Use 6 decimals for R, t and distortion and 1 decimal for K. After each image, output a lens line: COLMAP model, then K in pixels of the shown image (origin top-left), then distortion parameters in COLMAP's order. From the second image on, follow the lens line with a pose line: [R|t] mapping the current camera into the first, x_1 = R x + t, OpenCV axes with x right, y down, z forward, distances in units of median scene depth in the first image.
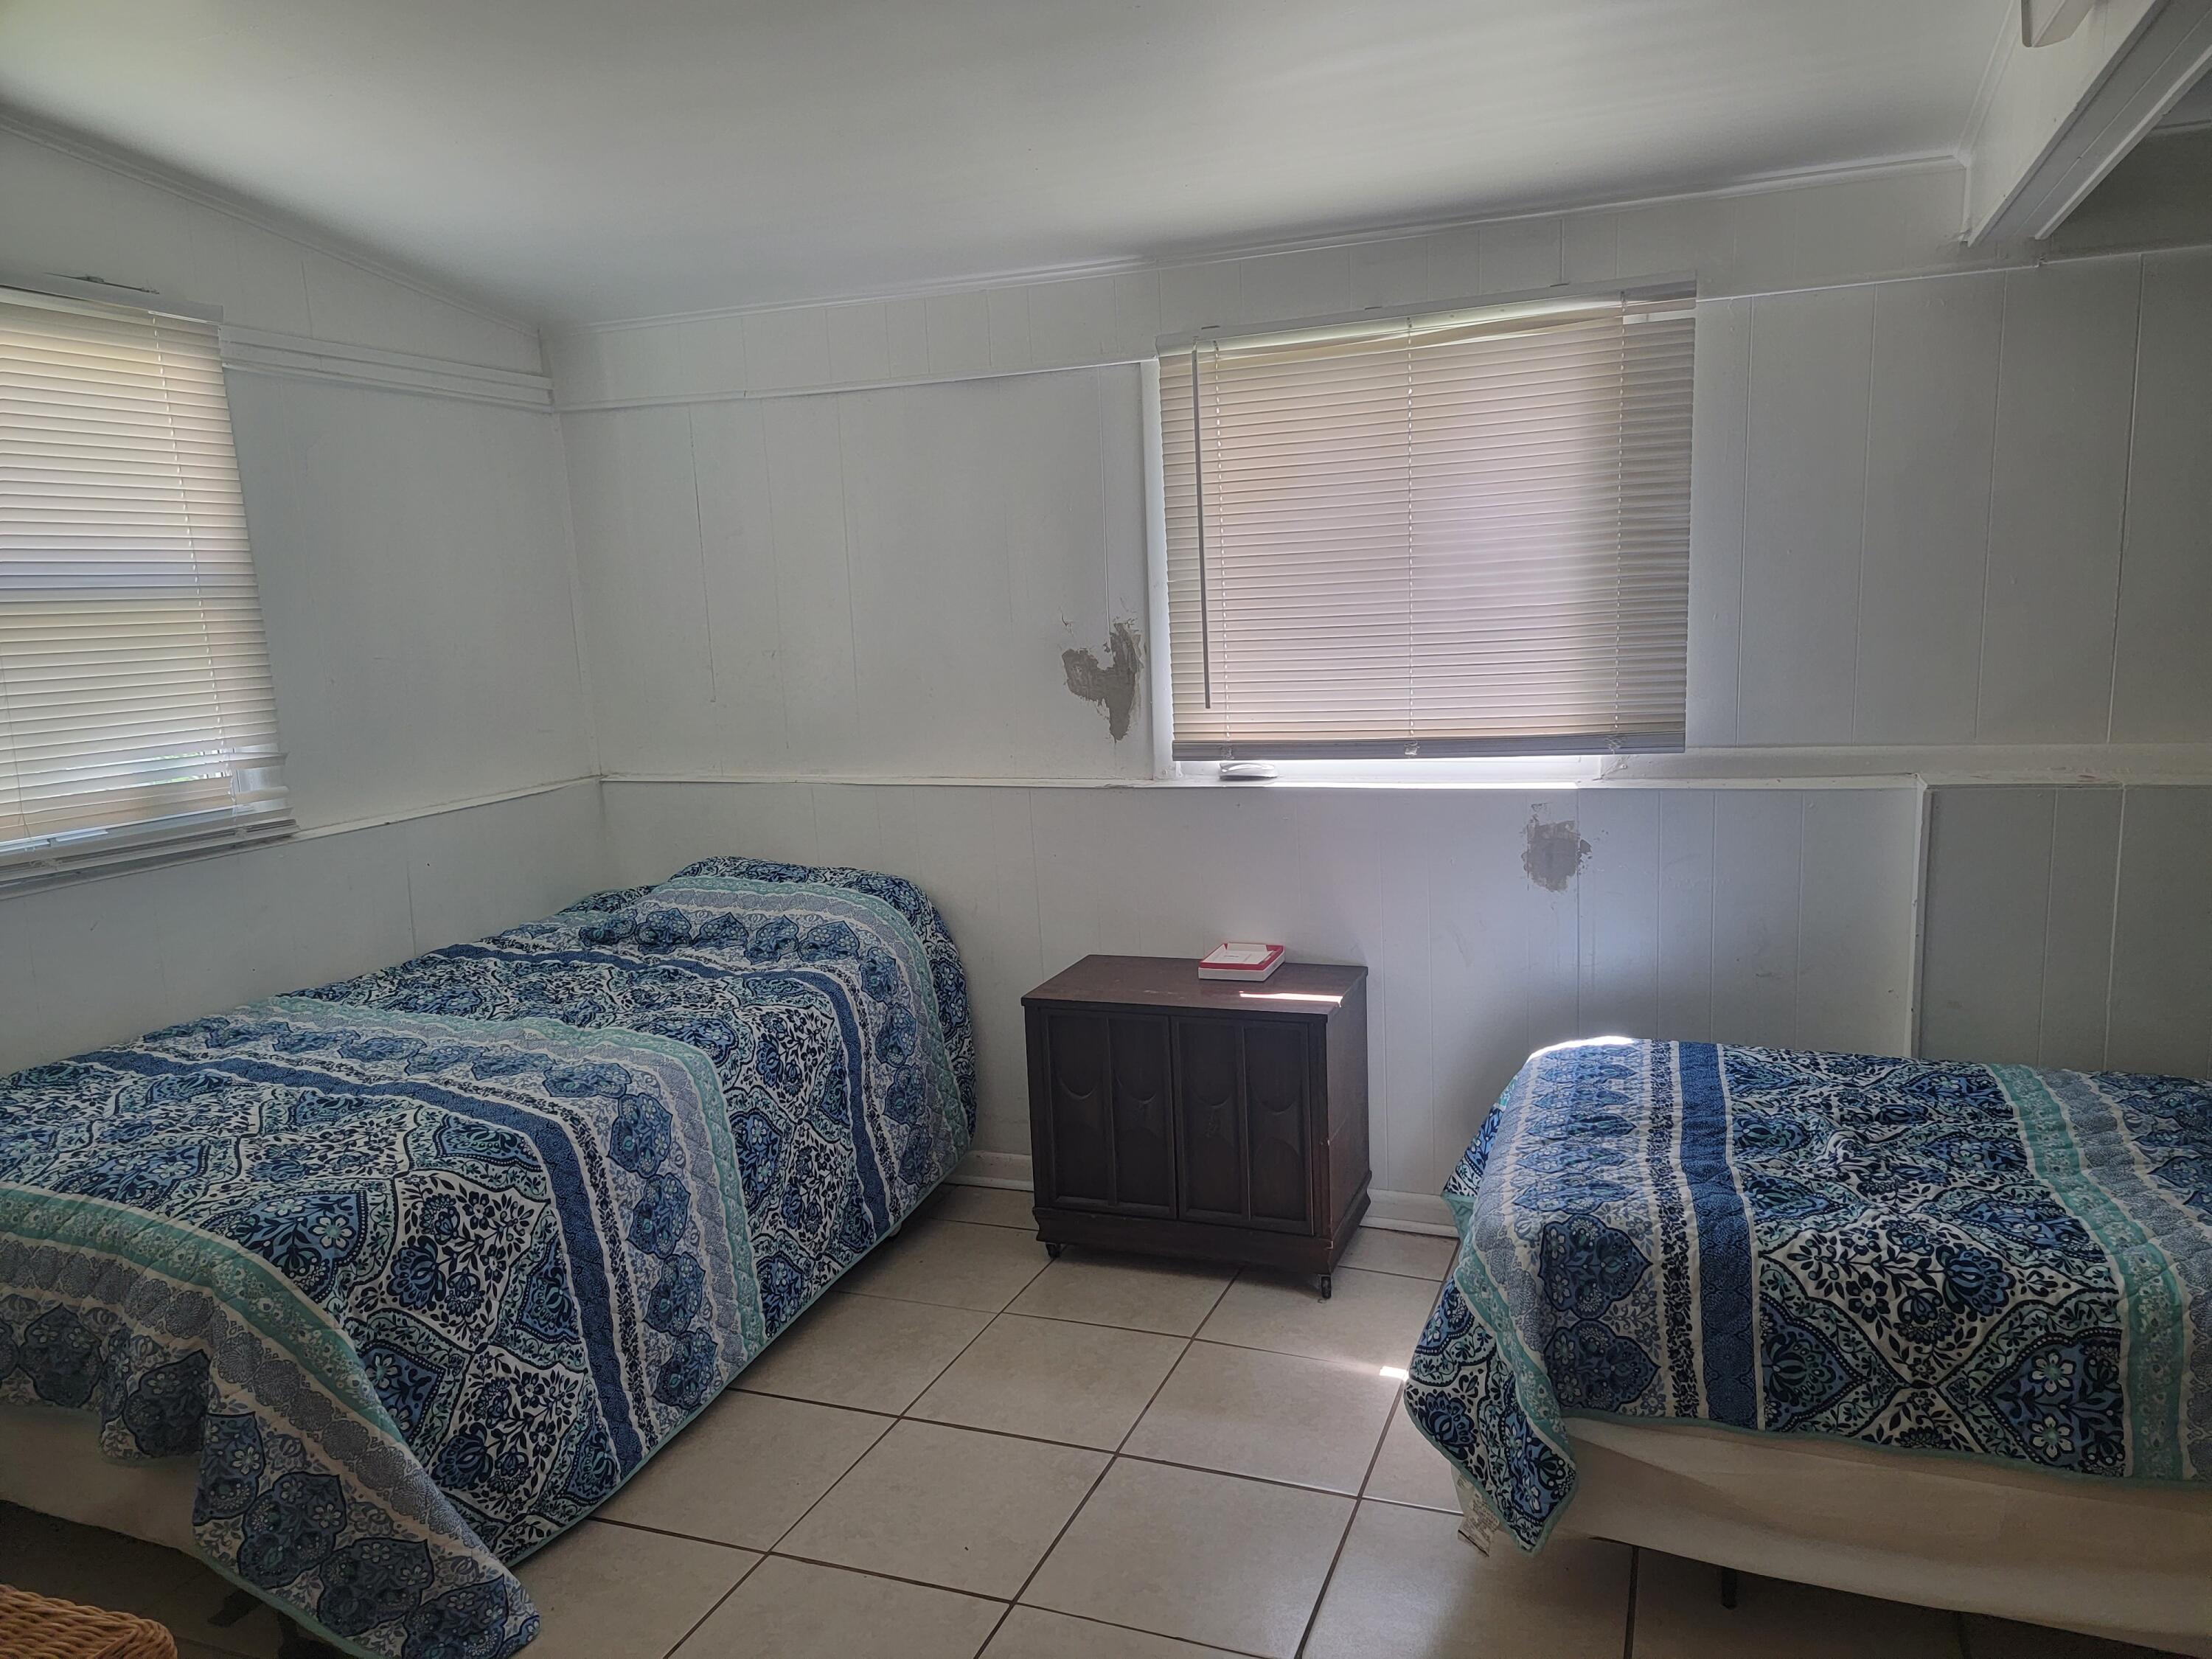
lens RADIAL K [[1530.2, 0, 1120.7], [0, 1530.2, 836.3], [0, 0, 1]] dist [0.089905, -0.071800]
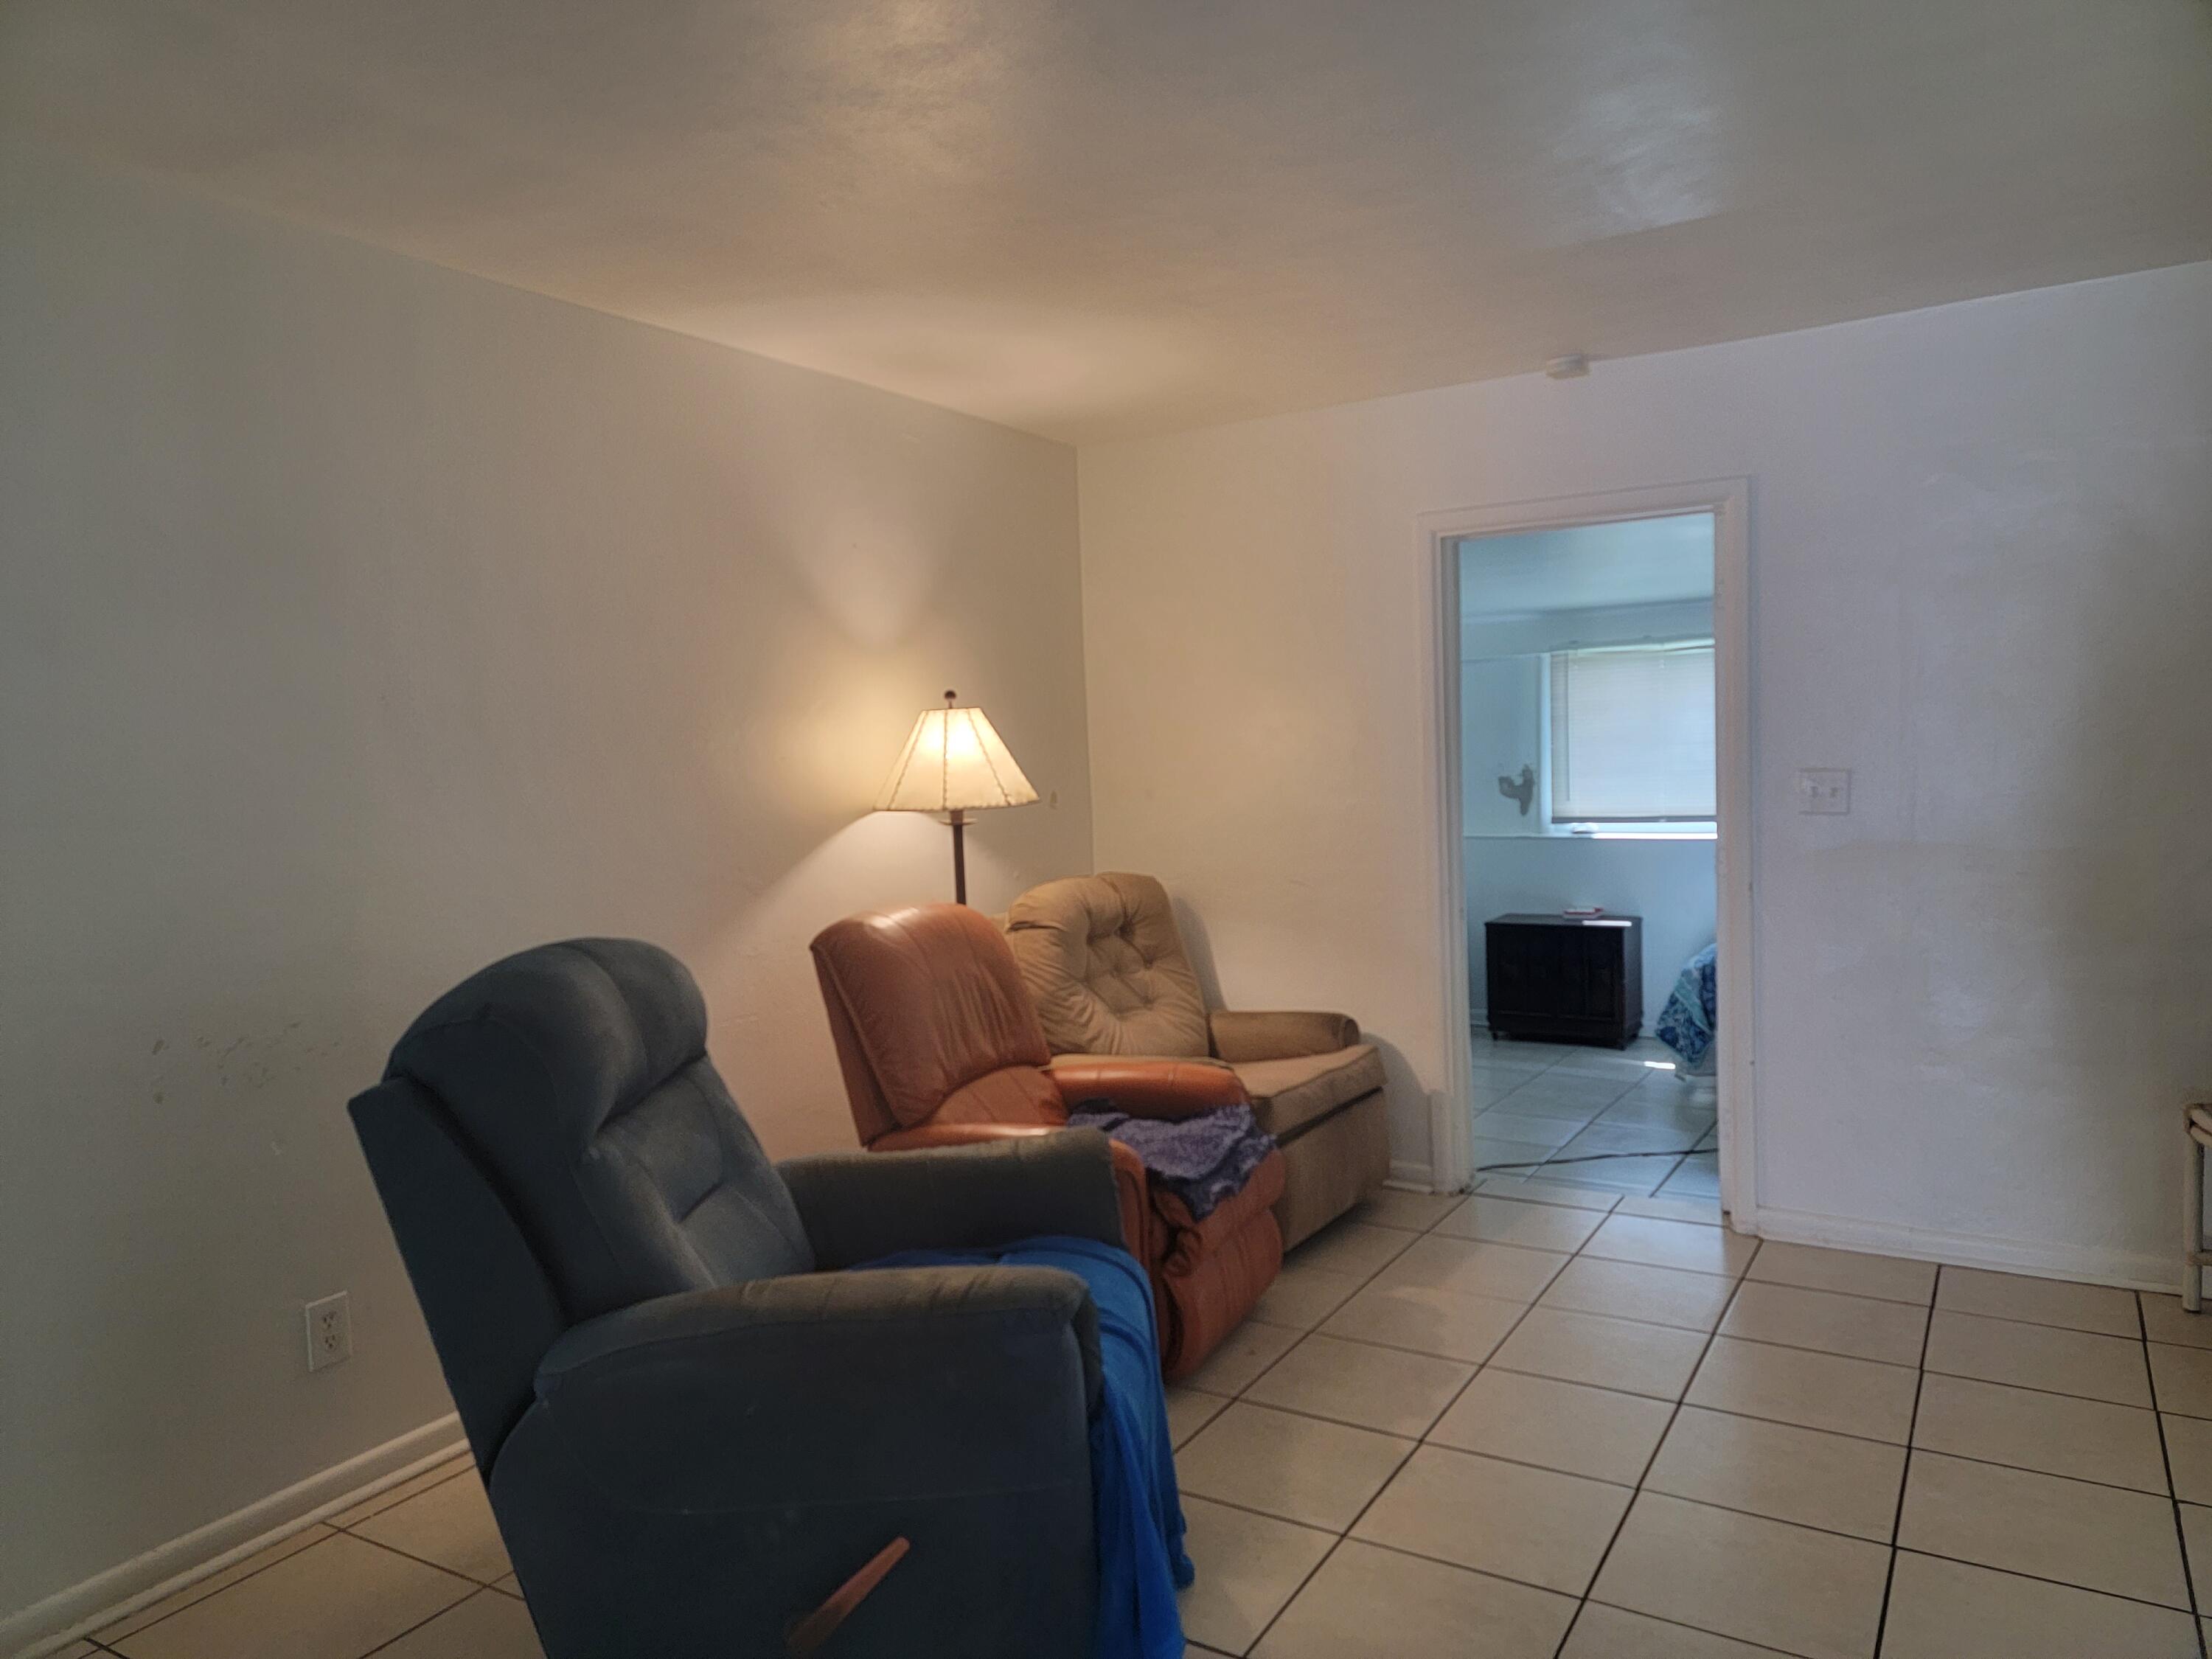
lens RADIAL K [[1530.2, 0, 1087.3], [0, 1530.2, 838.2], [0, 0, 1]] dist [0.089905, -0.071800]
pose [[0.982782, 0.020475, -0.183633, -0.224647], [-0.036571, 0.995735, -0.084701, 0.191988], [0.181116, 0.089958, 0.979339, -1.382159]]
